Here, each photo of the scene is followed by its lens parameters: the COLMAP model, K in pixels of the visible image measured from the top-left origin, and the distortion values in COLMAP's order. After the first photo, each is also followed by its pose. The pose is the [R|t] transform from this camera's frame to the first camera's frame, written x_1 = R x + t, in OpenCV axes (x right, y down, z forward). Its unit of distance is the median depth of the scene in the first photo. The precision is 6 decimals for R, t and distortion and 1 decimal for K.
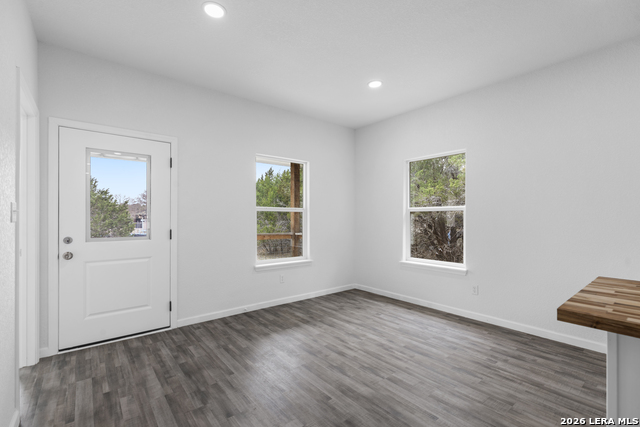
lens RADIAL K [[293.4, 0, 325.4], [0, 293.4, 216.1], [0, 0, 1]] dist [-0.000004, 0.001249]
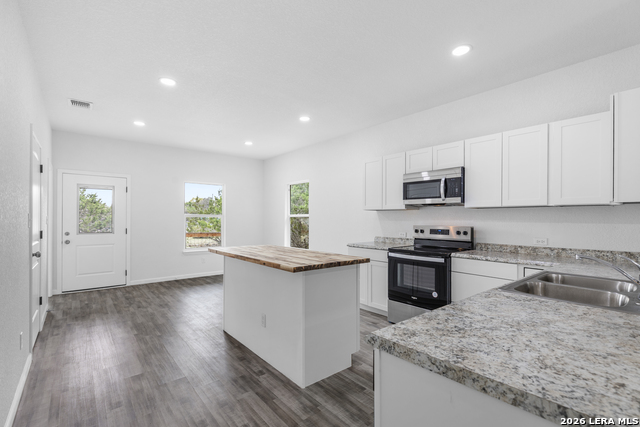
lens RADIAL K [[293.4, 0, 320.7], [0, 293.4, 216.3], [0, 0, 1]] dist [-0.000004, 0.001249]
pose [[0.999945, 0.001070, 0.010413, 0.581123], [-0.001033, 0.999993, -0.003616, -0.018947], [-0.010417, 0.003605, 0.999939, -0.717550]]
